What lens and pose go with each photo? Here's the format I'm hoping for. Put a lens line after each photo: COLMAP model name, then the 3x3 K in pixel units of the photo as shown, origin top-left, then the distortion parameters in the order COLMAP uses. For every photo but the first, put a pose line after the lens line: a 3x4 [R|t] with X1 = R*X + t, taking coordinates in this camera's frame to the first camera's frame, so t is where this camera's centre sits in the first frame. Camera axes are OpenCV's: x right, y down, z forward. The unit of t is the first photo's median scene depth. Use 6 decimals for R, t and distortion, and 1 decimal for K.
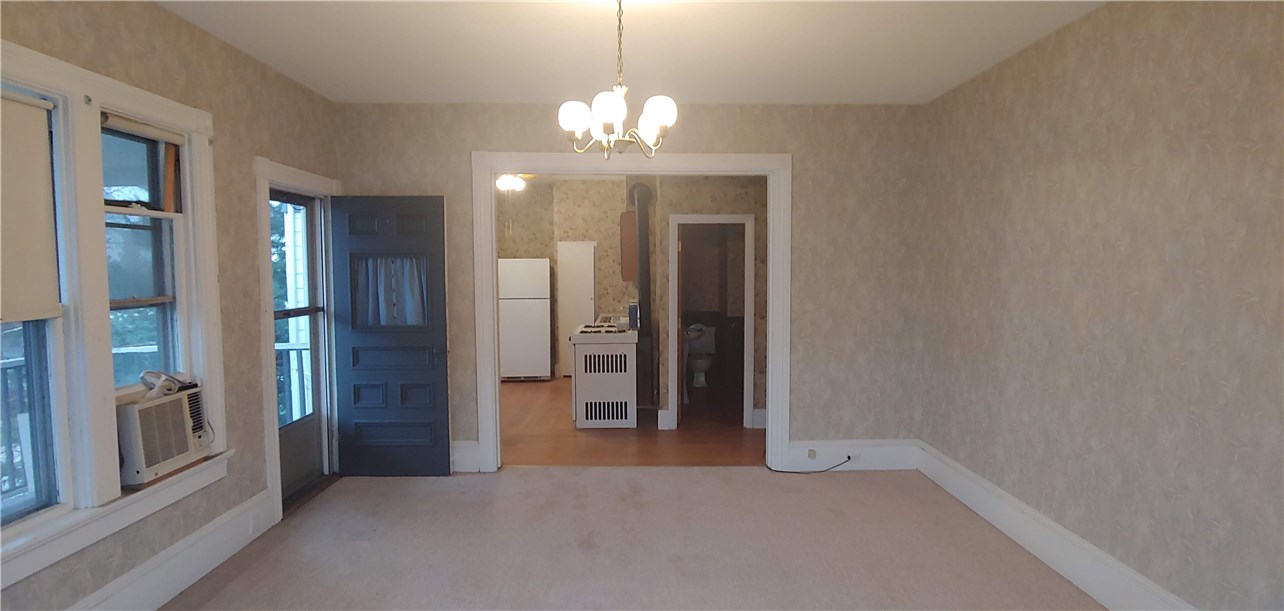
lens RADIAL K [[638.5, 0, 641.8], [0, 638.5, 303.1], [0, 0, 1]] dist [-0.003995, -0.006453]
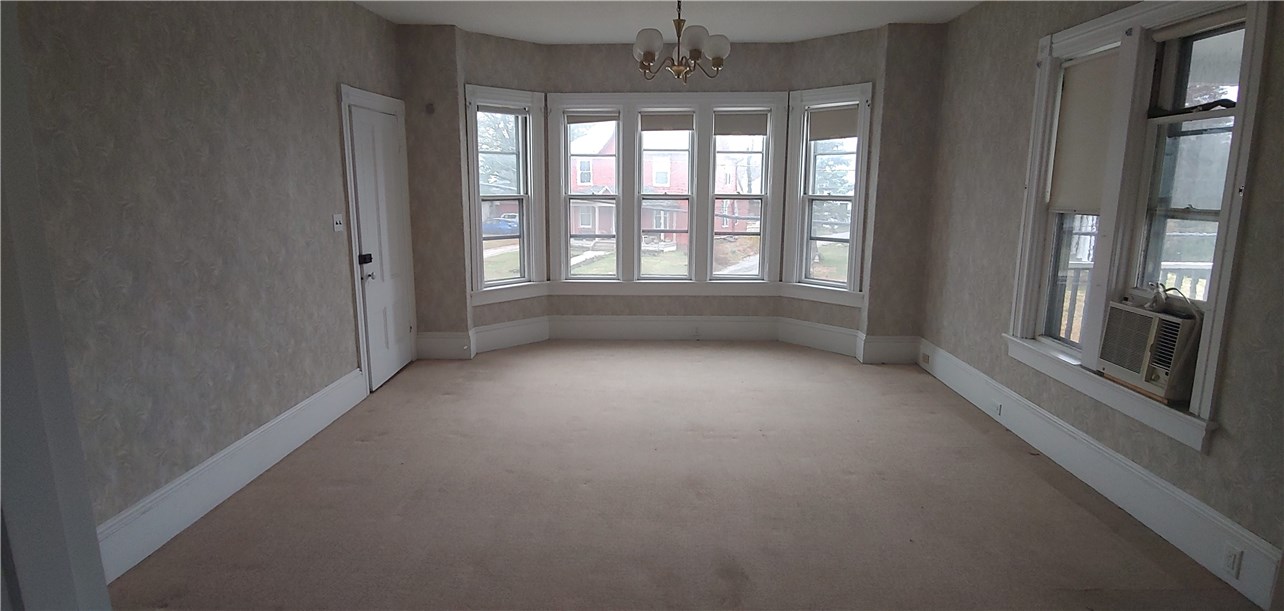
lens RADIAL K [[638.5, 0, 640.2], [0, 638.5, 304.2], [0, 0, 1]] dist [-0.003995, -0.006453]
pose [[-0.998510, -0.012603, 0.053091, -0.017812], [0.000913, 0.968970, 0.247177, -0.102800], [-0.054559, 0.246857, -0.967515, 1.889618]]
